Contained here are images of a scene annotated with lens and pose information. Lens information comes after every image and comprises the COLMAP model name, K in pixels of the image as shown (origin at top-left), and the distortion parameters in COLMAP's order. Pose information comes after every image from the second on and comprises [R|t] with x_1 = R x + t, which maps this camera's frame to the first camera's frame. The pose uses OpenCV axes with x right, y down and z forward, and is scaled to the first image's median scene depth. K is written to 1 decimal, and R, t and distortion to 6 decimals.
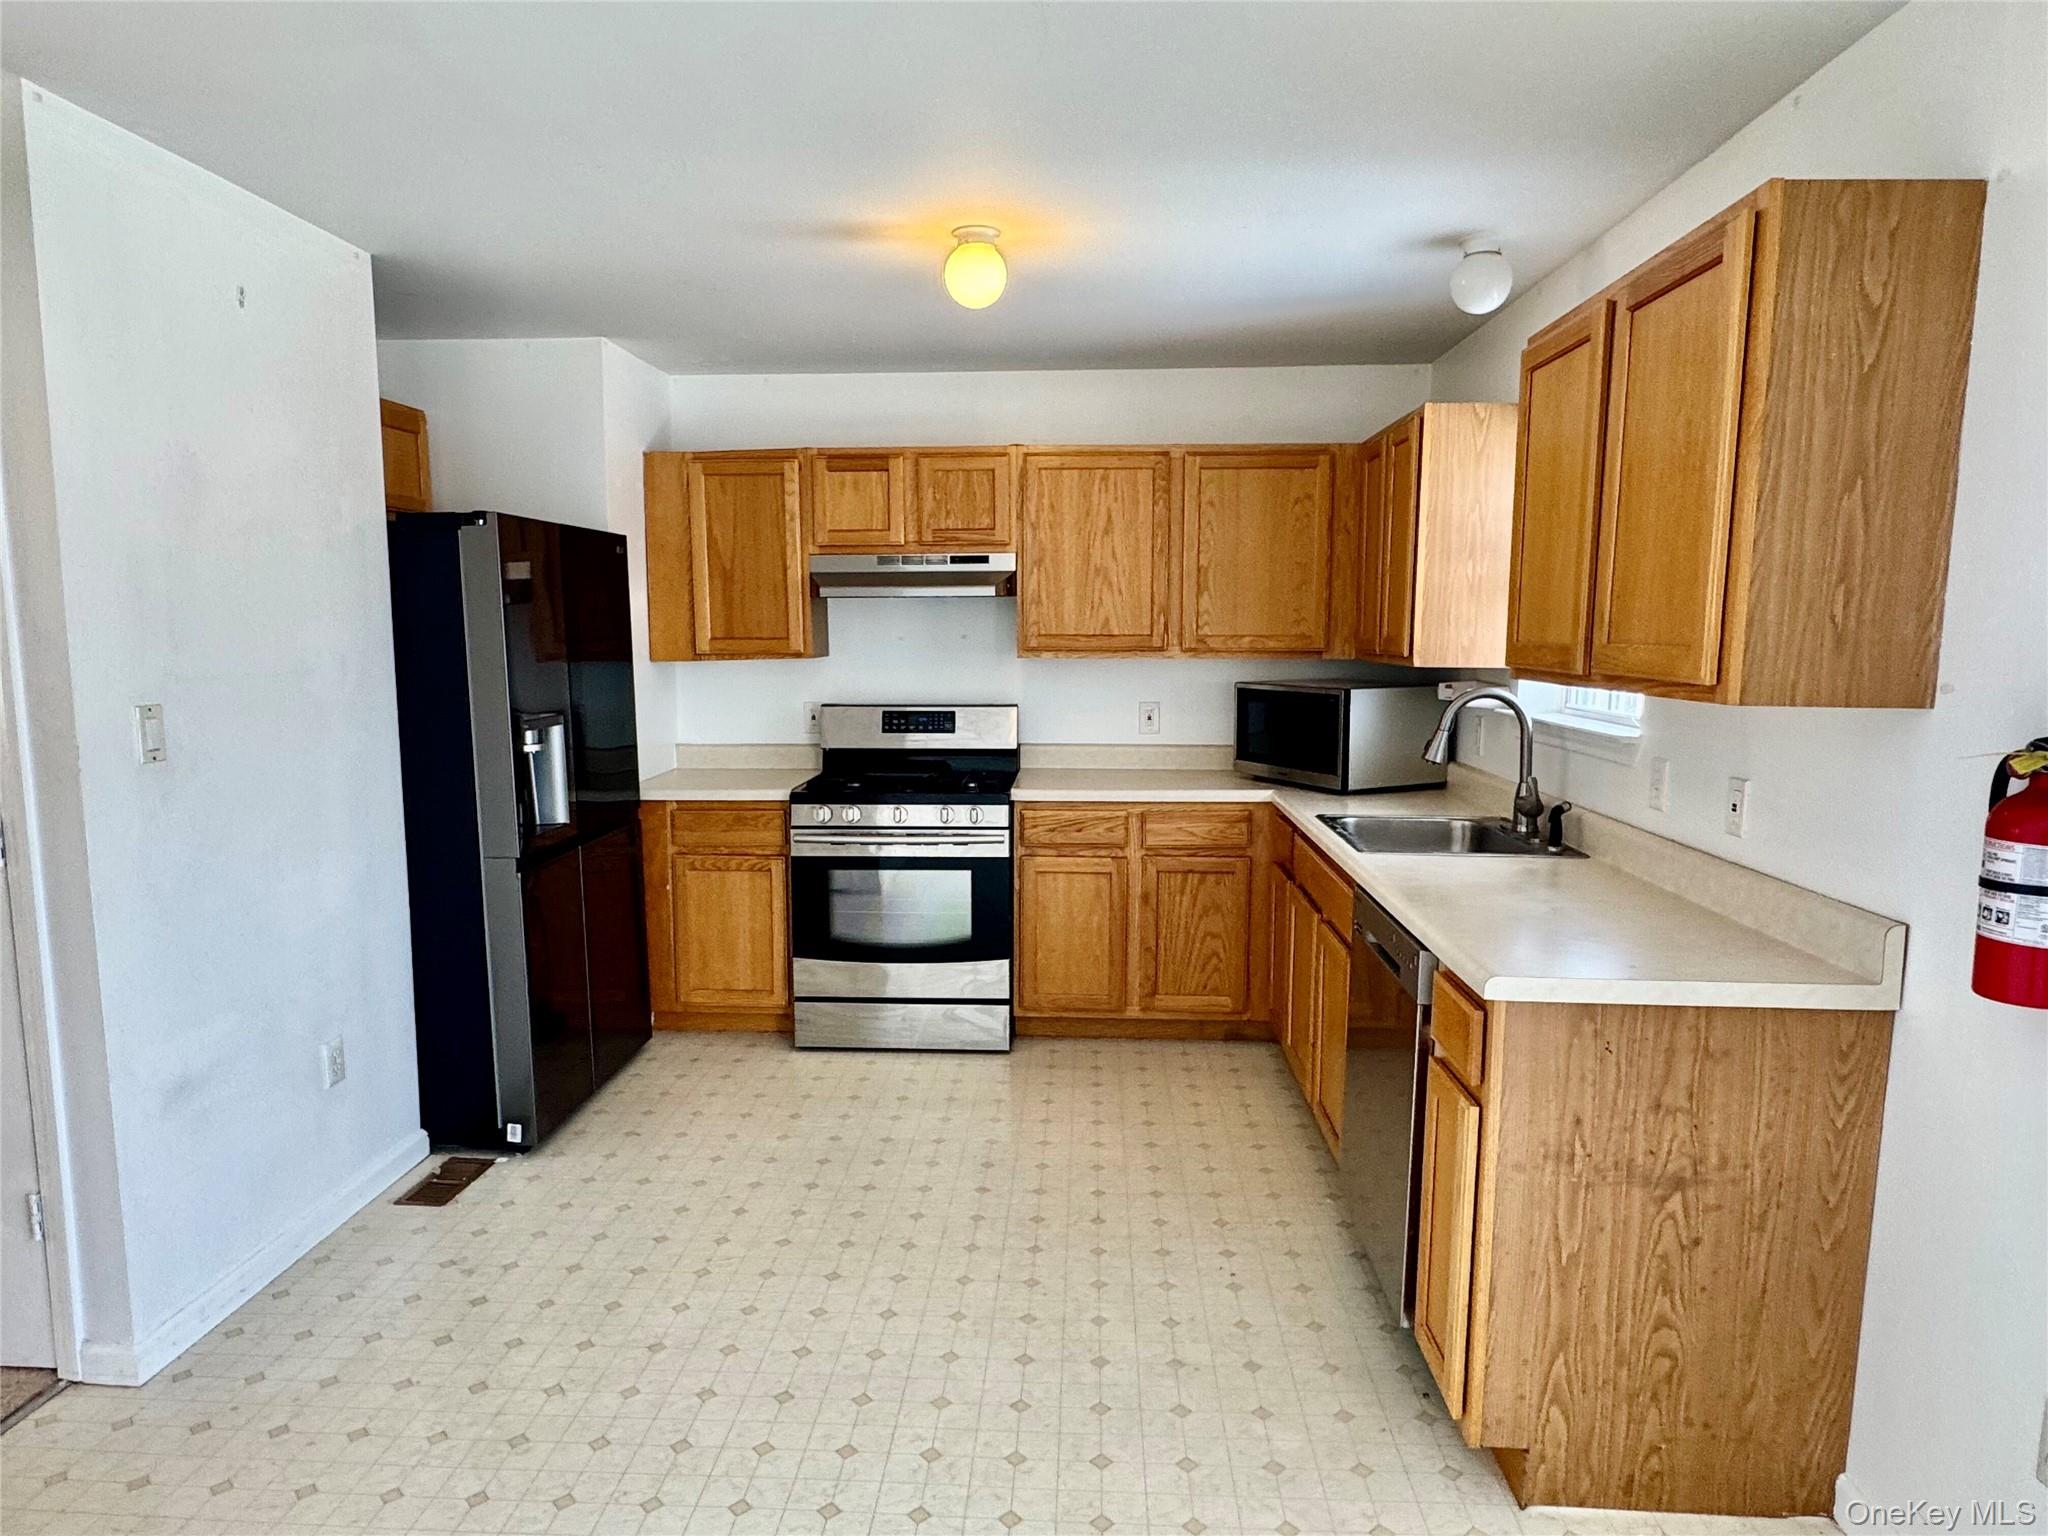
lens RADIAL K [[1230.2, 0, 1016.0], [0, 1230.2, 767.3], [0, 0, 1]] dist [-0.002666, -0.001833]
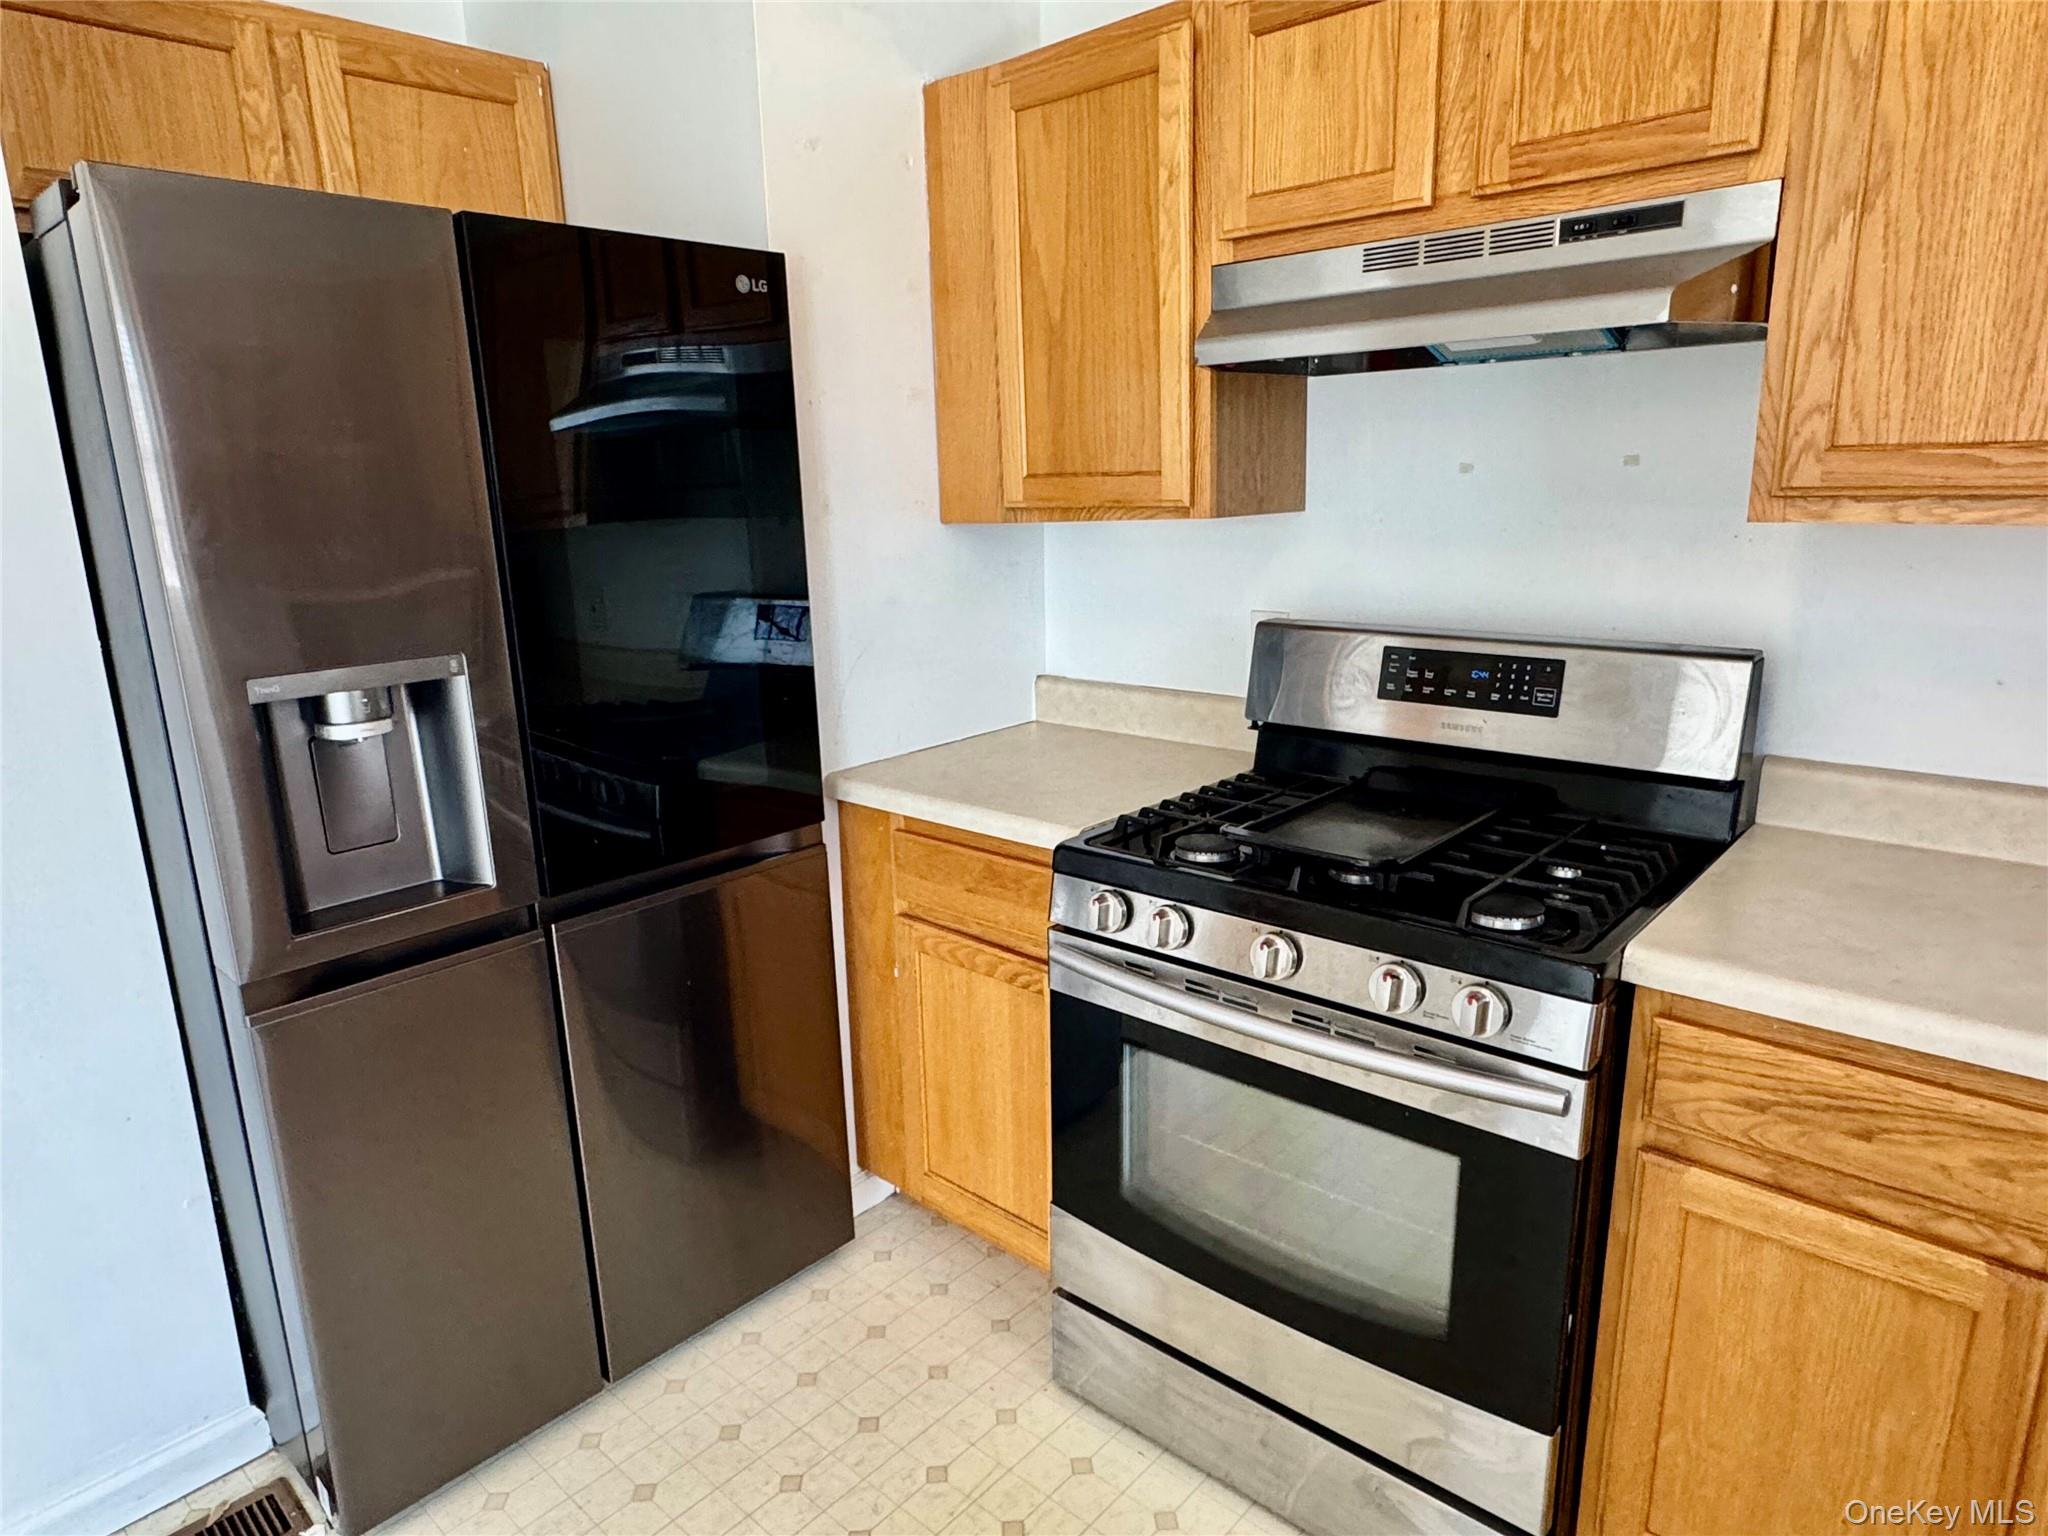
lens RADIAL K [[1230.2, 0, 1016.0], [0, 1230.2, 767.3], [0, 0, 1]] dist [-0.002666, -0.001833]
pose [[0.776412, 0.130307, -0.616607, 0.062030], [-0.050759, 0.988142, 0.144909, -0.064470], [0.628178, -0.081211, 0.773820, 0.646683]]
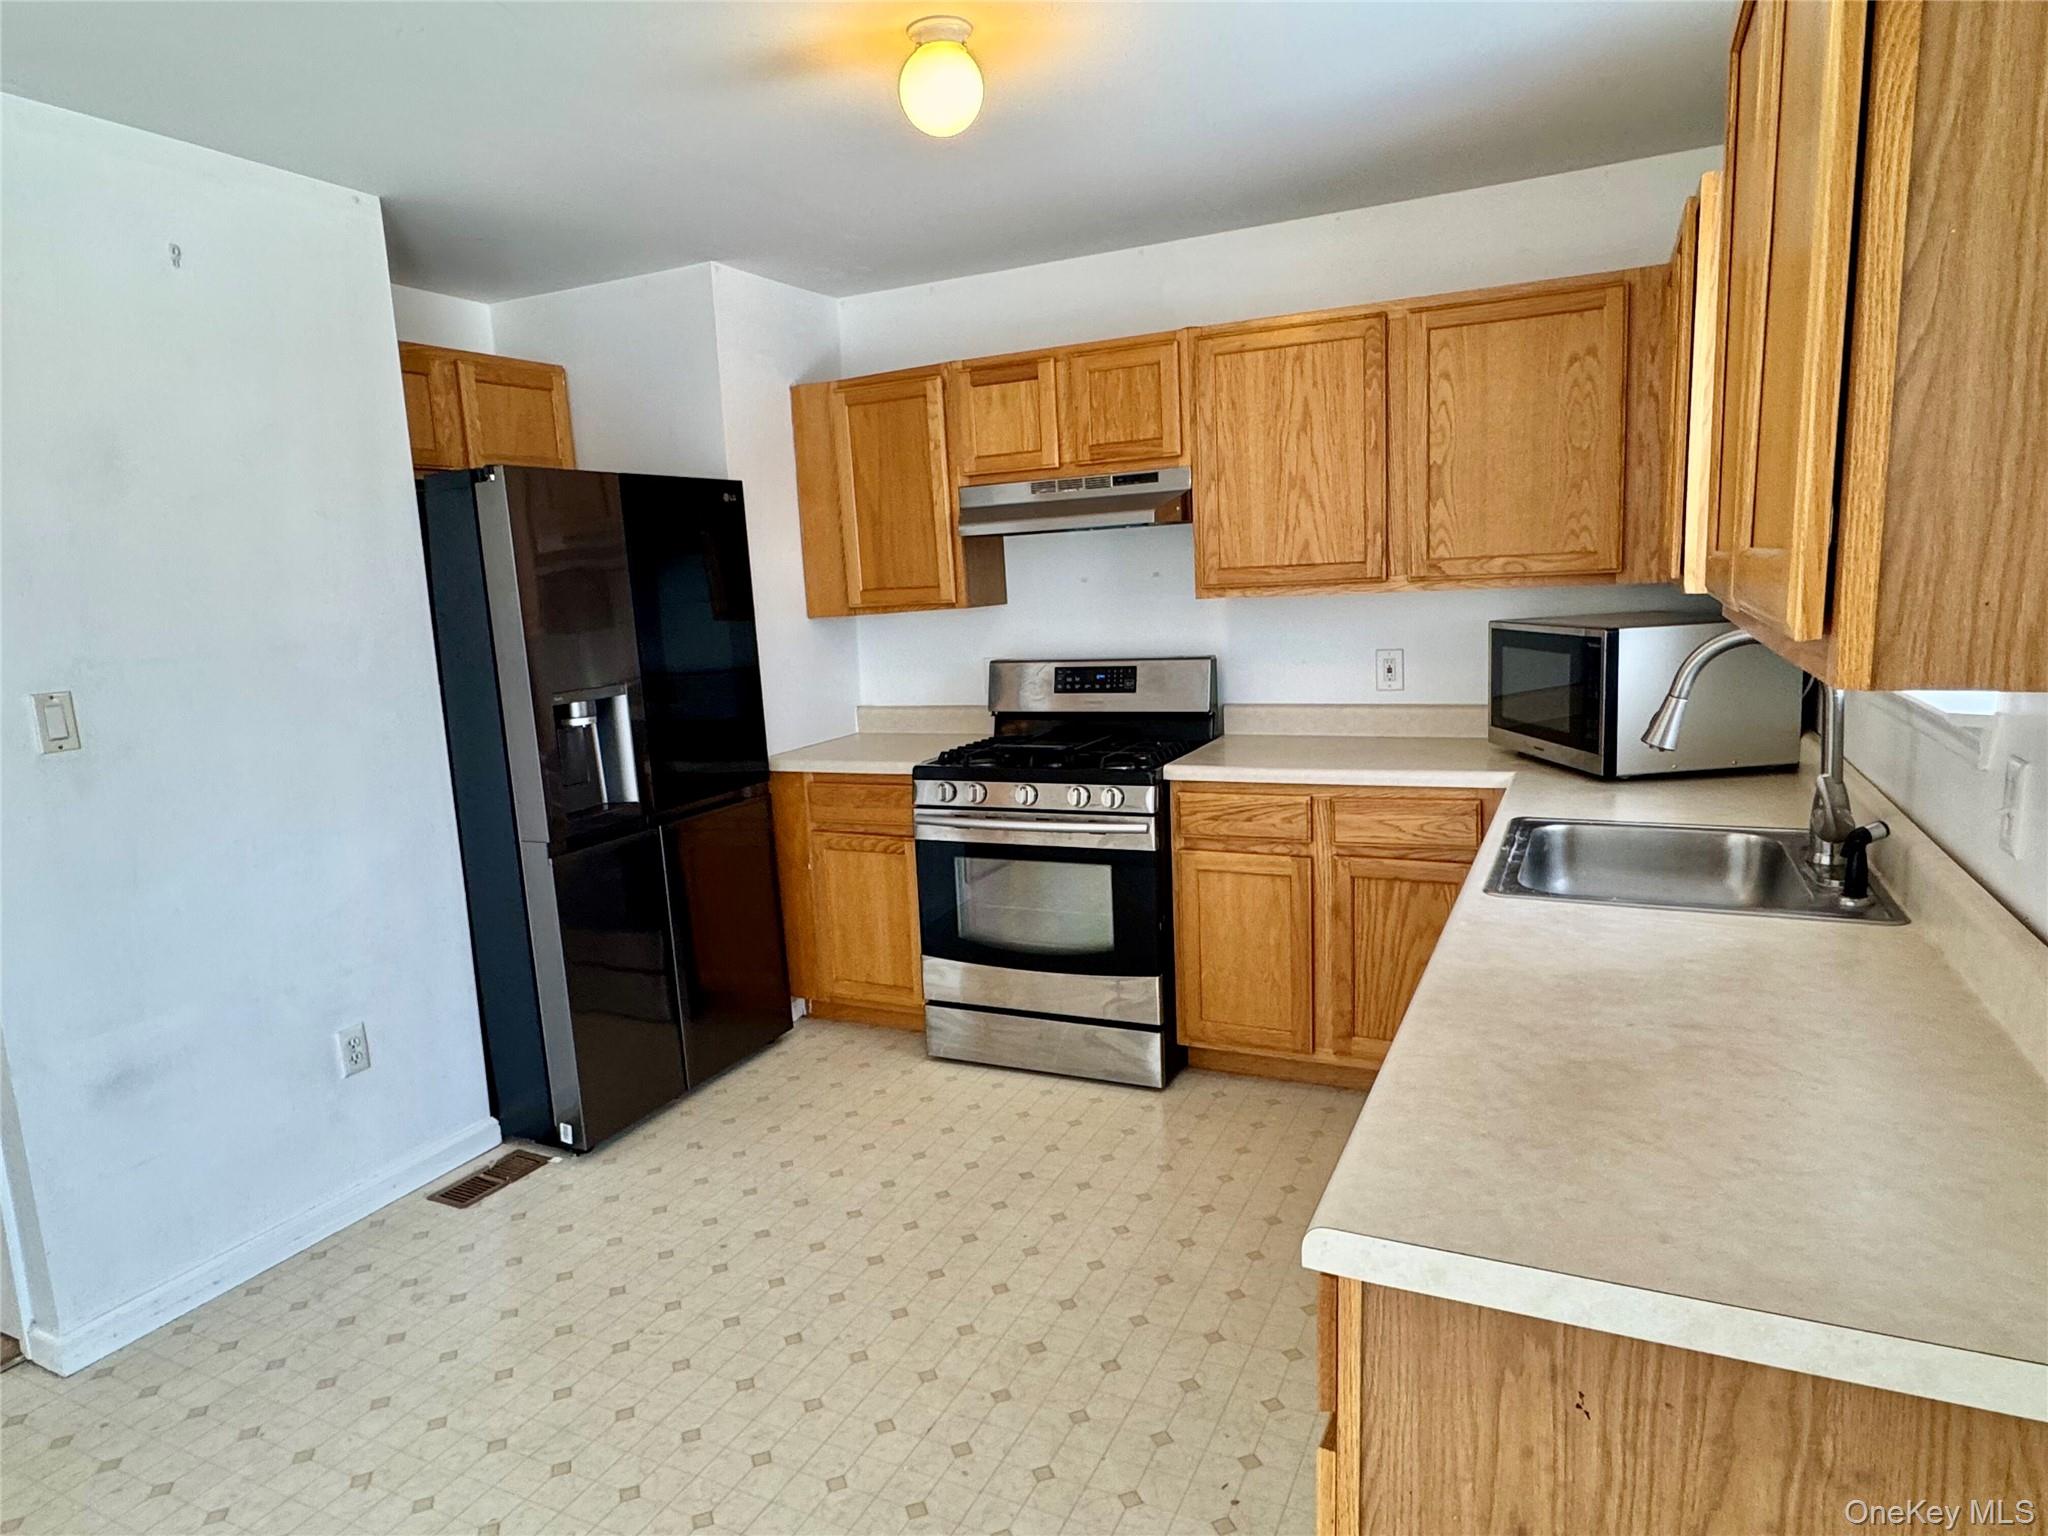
lens RADIAL K [[1230.2, 0, 1016.0], [0, 1230.2, 767.3], [0, 0, 1]] dist [-0.002666, -0.001833]
pose [[0.923353, 0.013960, -0.383699, 0.209431], [0.005095, 0.998805, 0.048602, -0.019926], [0.383919, -0.046832, 0.922179, 0.222627]]
